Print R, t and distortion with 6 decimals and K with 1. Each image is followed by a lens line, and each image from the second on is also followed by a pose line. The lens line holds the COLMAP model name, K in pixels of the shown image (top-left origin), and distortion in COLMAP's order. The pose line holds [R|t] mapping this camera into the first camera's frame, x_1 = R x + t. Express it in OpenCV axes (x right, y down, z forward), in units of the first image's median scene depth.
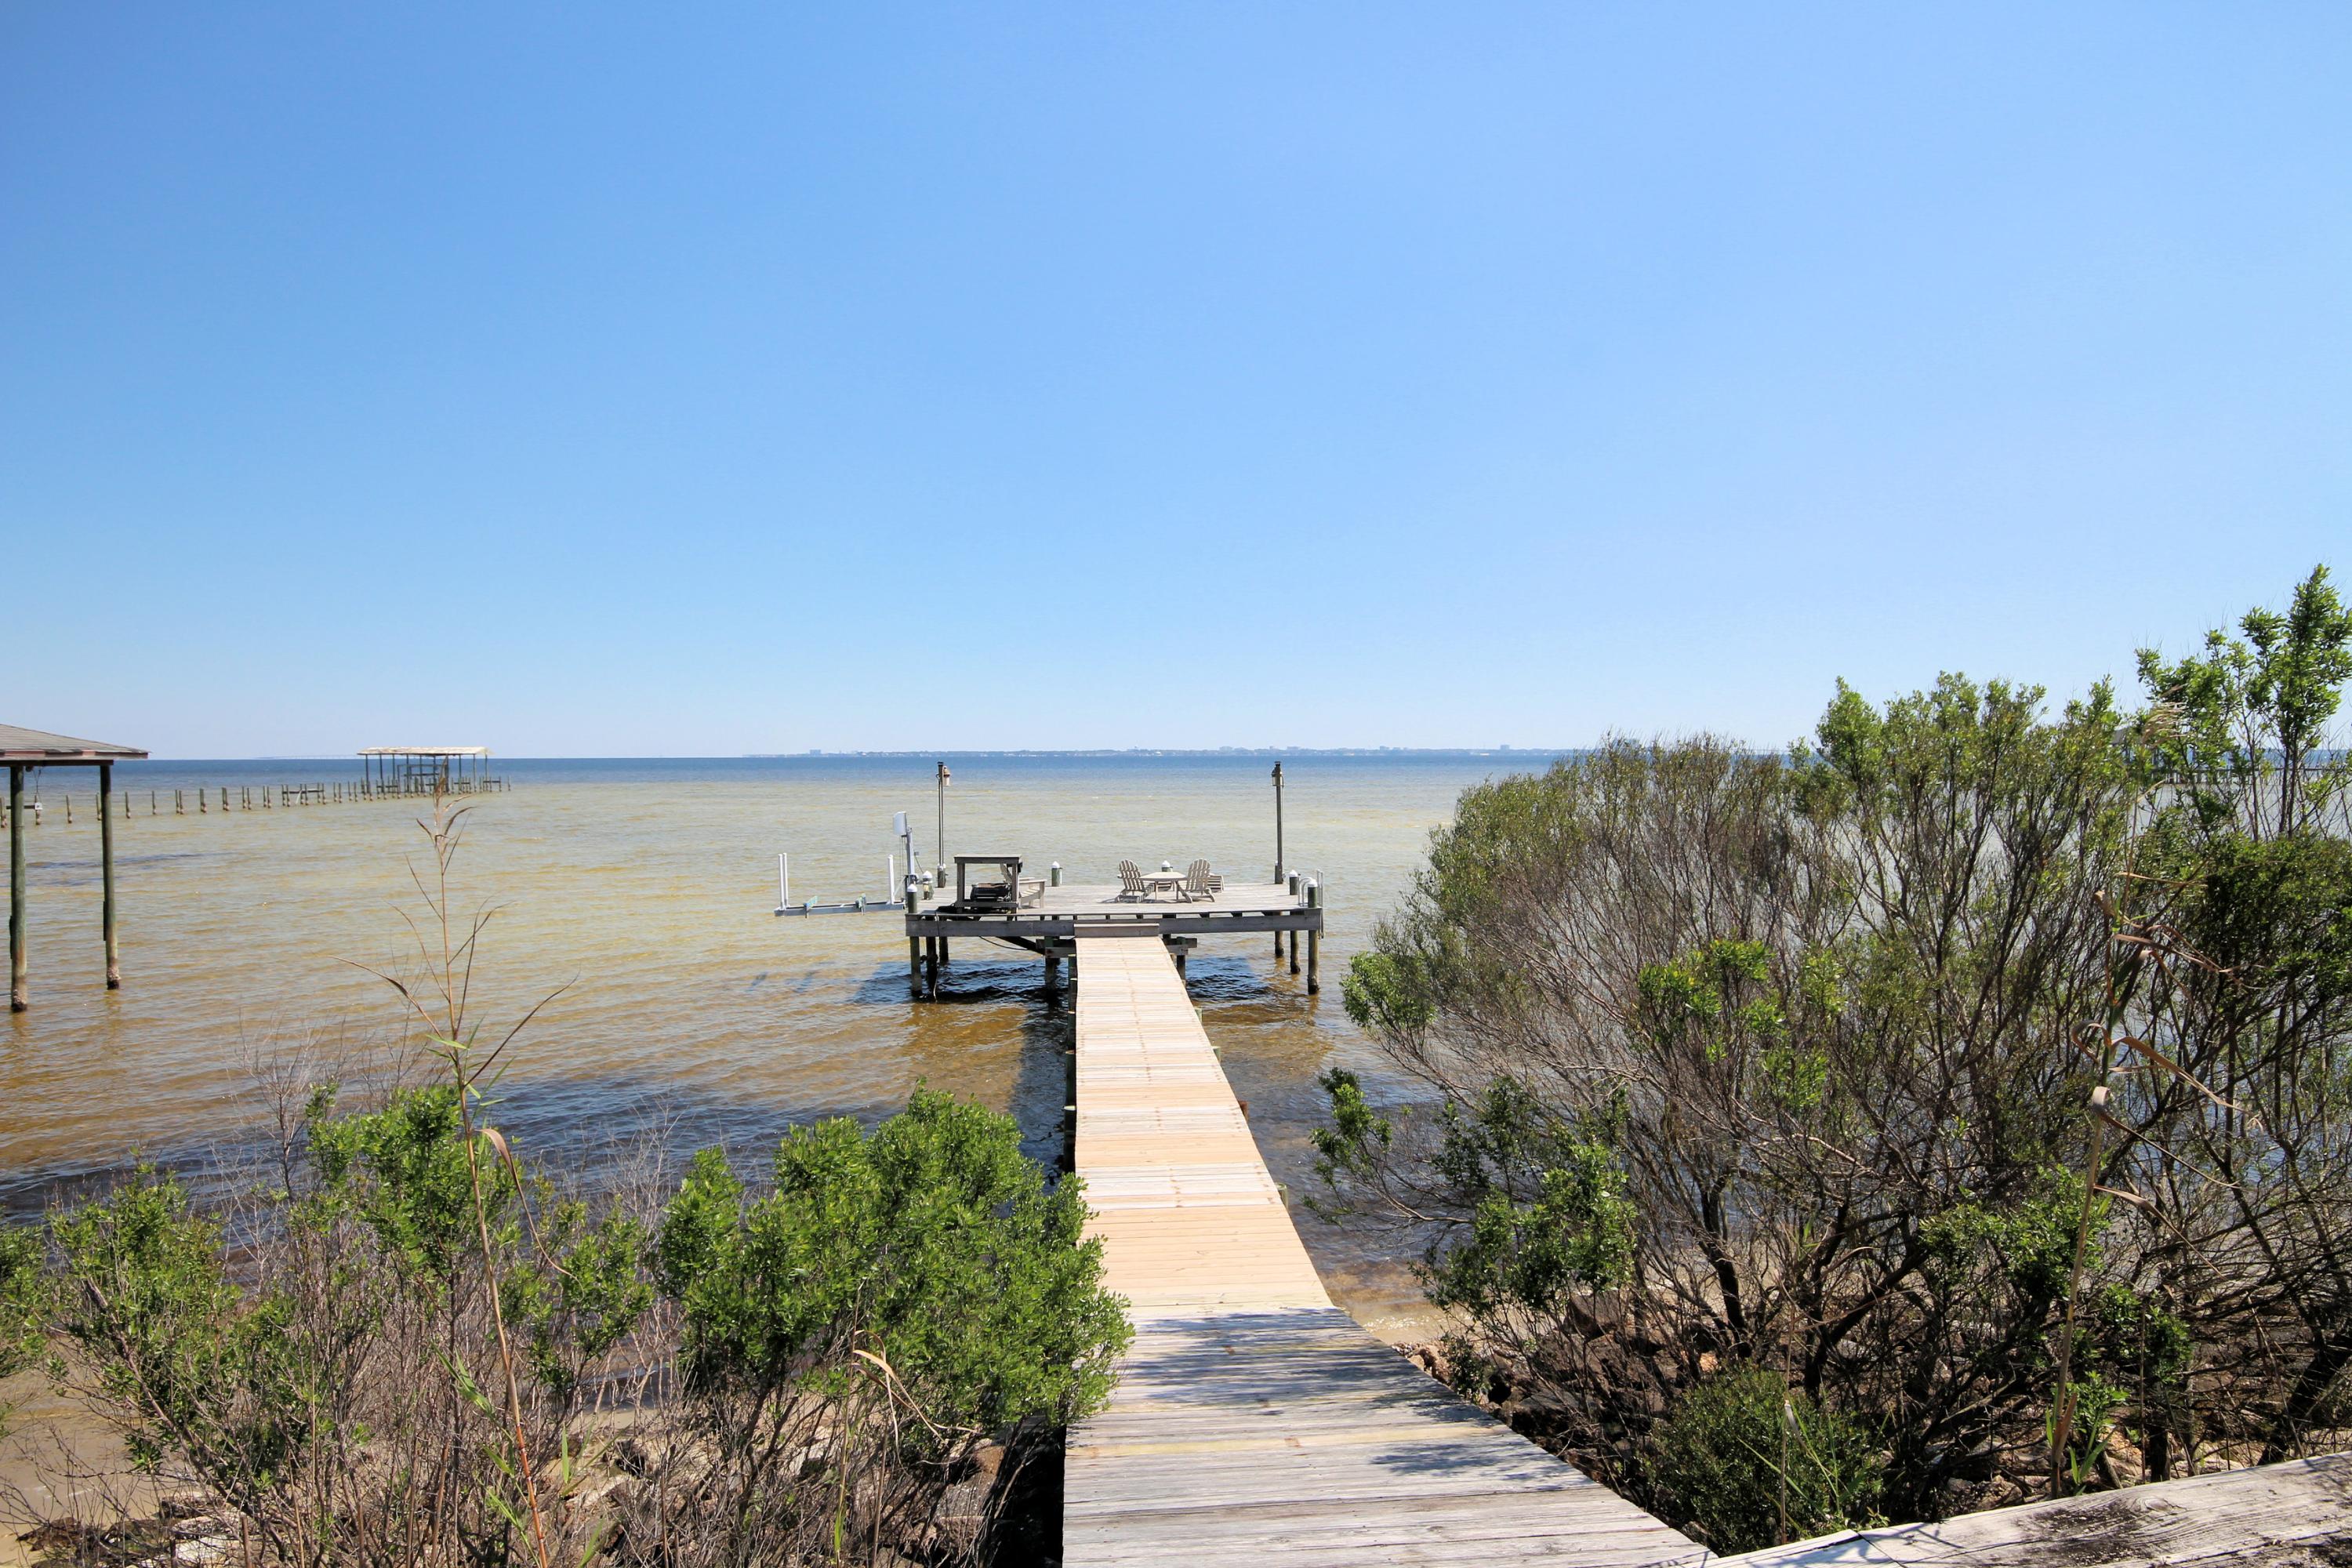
lens RADIAL K [[1338.3, 0, 1175.3], [0, 1338.3, 782.6], [0, 0, 1]] dist [0.014896, 0.001257]
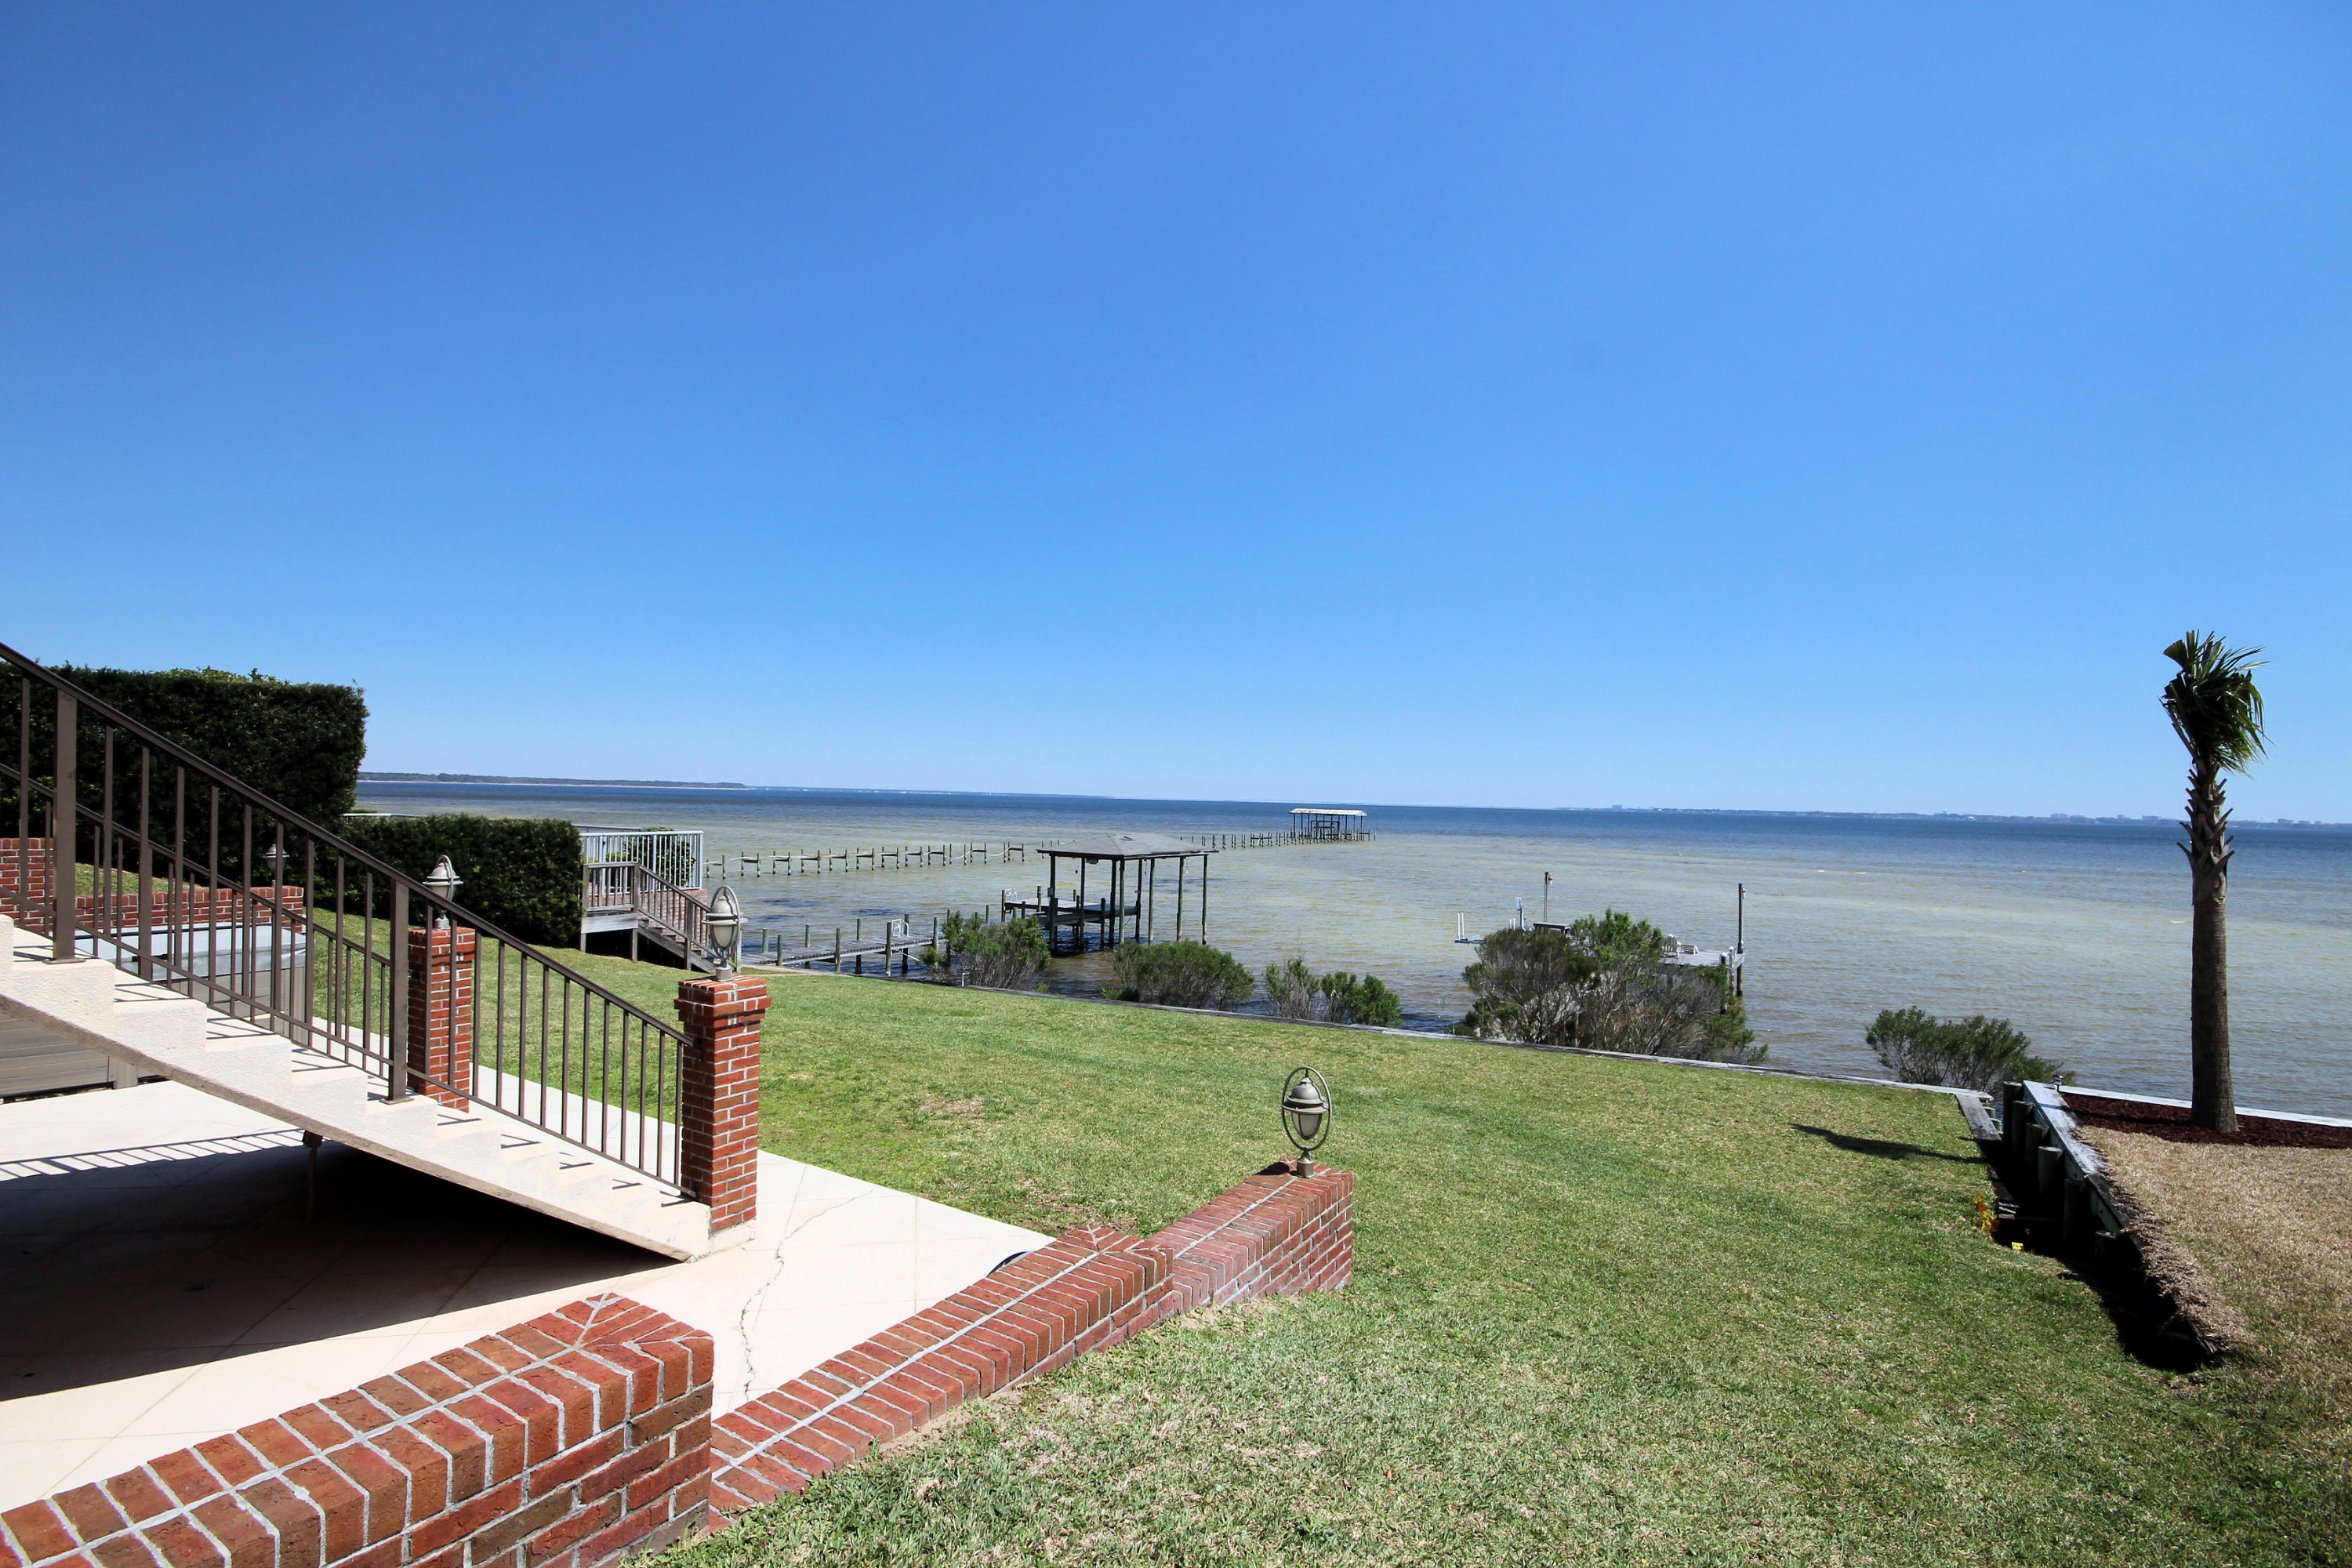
lens RADIAL K [[1083.7, 0, 1173.7], [0, 1083.7, 803.7], [0, 0, 1]] dist [0.005557, -0.008332]
pose [[0.794670, 0.025784, -0.606493, 0.394293], [-0.039332, 0.999185, -0.009056, -0.090928], [0.605766, 0.031051, 0.795037, -0.664410]]
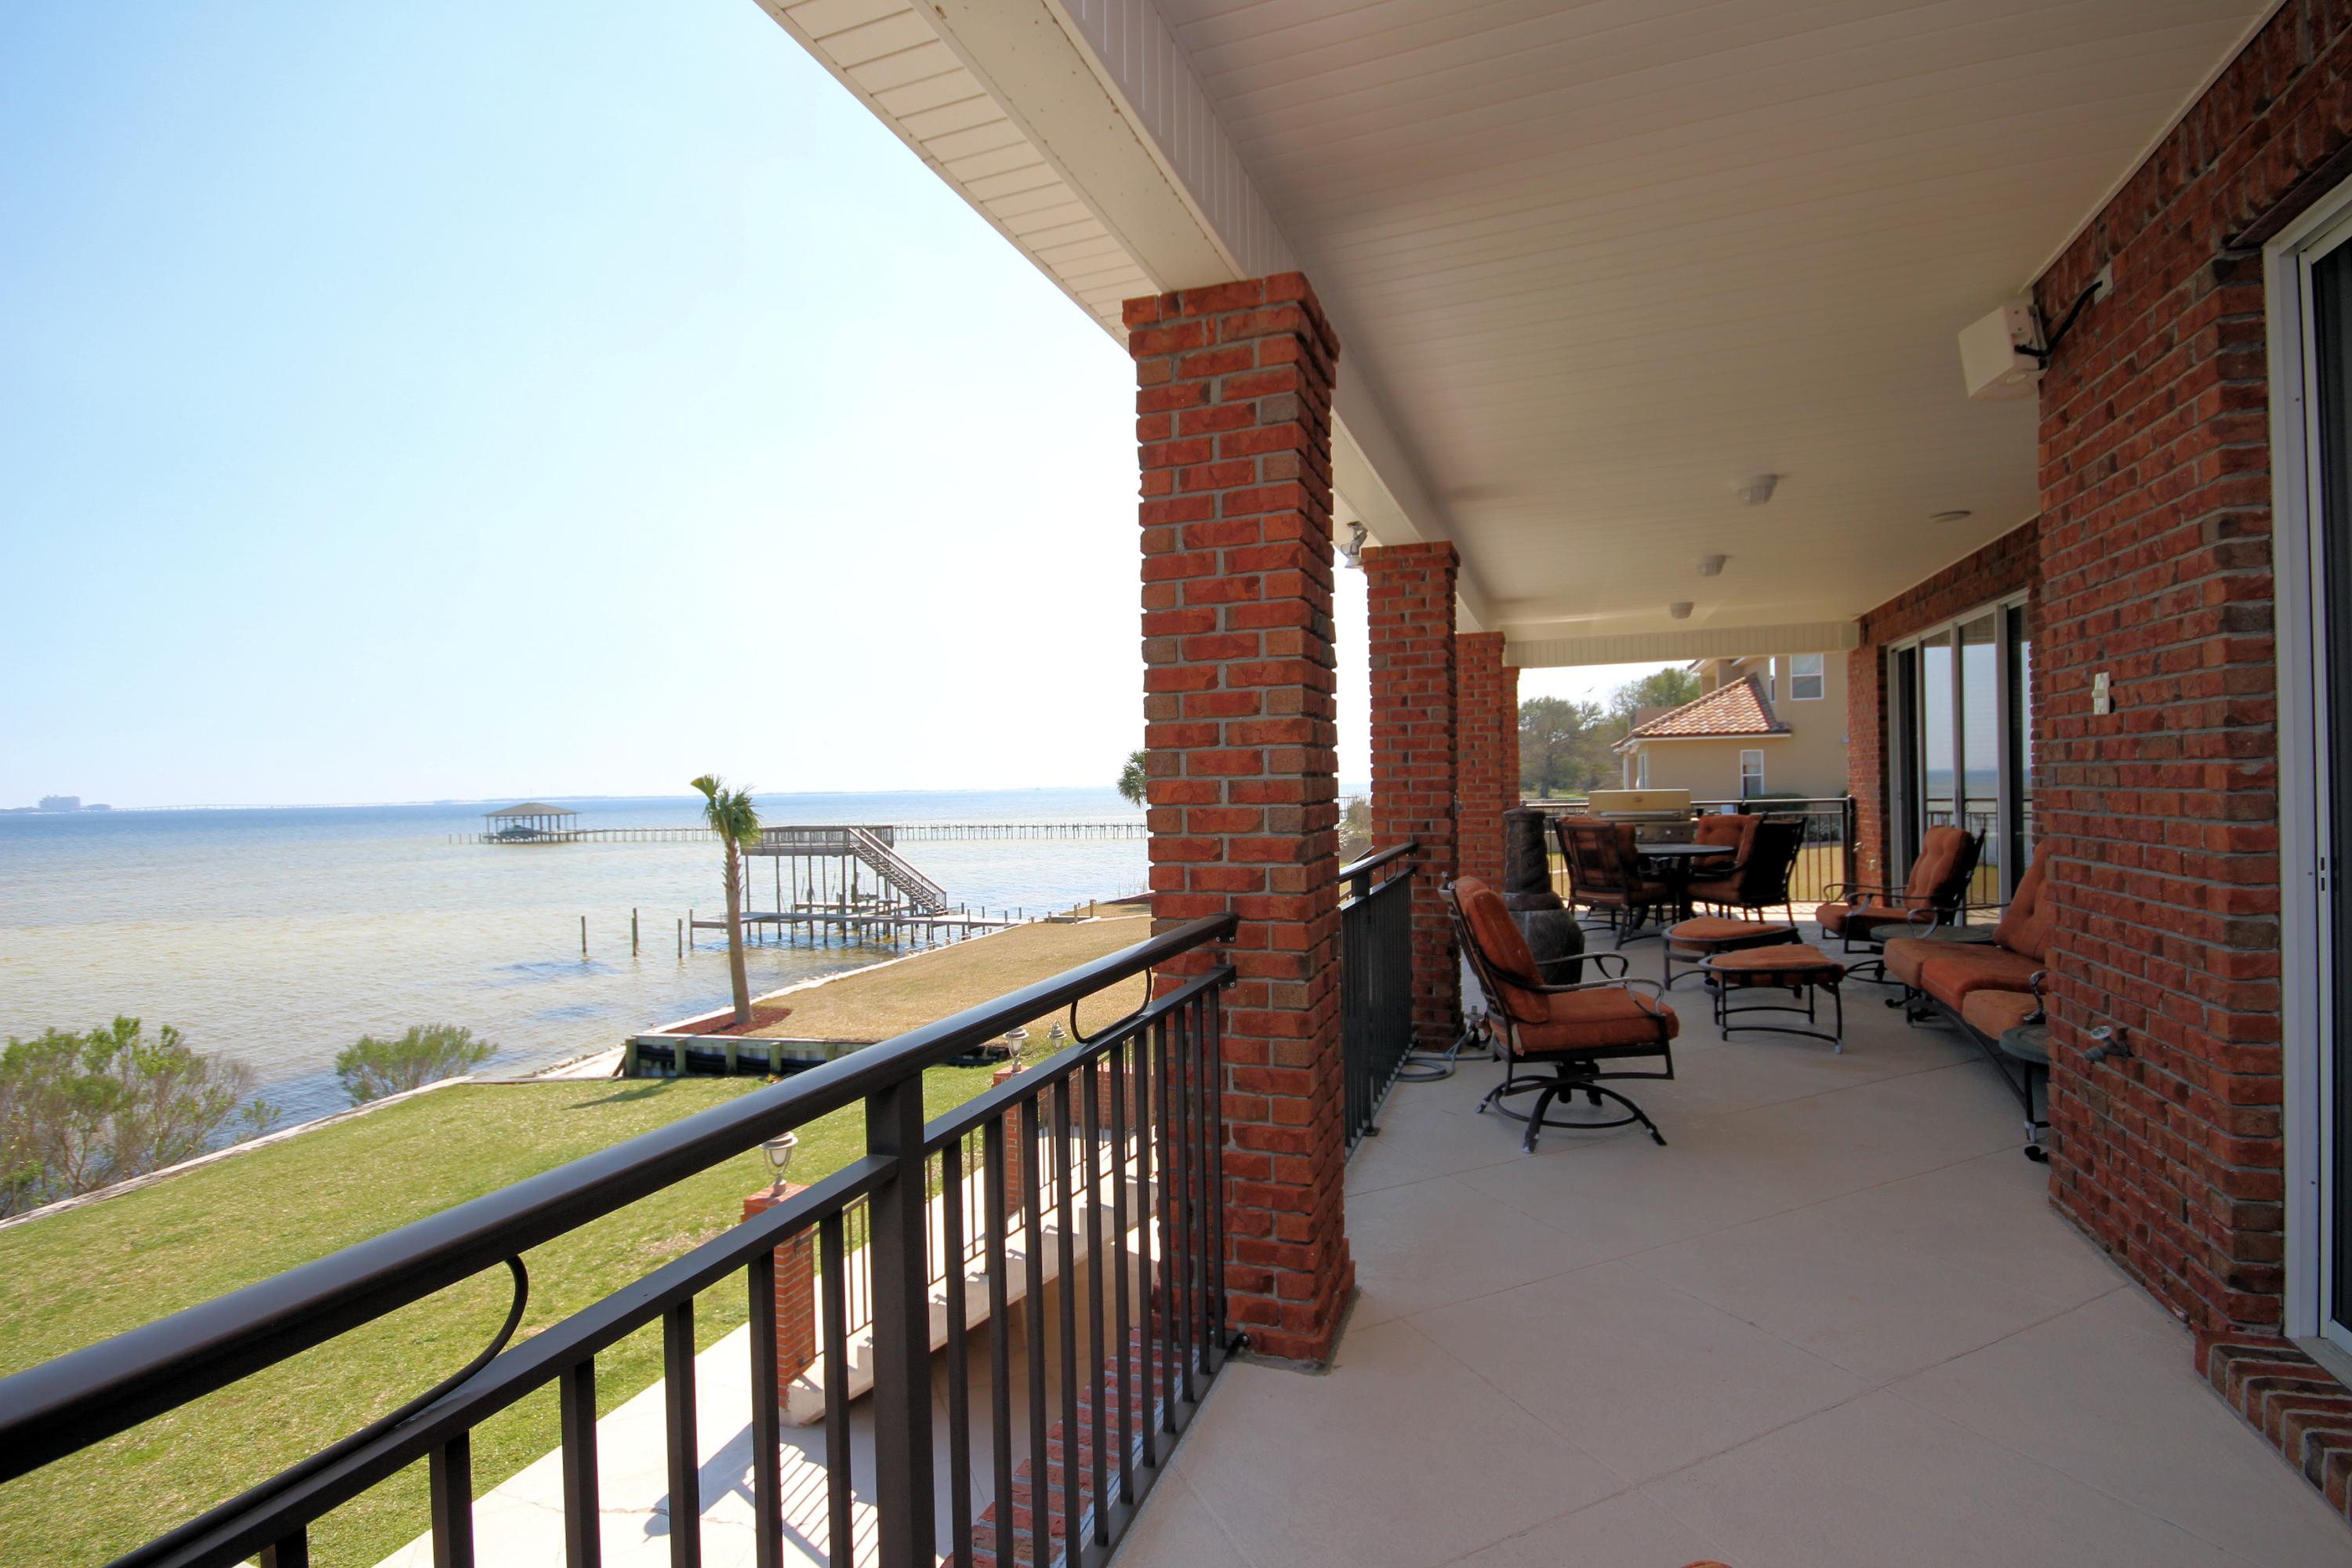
lens RADIAL K [[1083.7, 0, 1167.9], [0, 1083.7, 788.5], [0, 0, 1]] dist [0.005557, -0.008332]
pose [[0.434595, -0.010460, 0.900565, -0.186507], [0.039068, 0.999210, -0.007248, -0.152964], [-0.899778, 0.038333, 0.434660, -0.770486]]
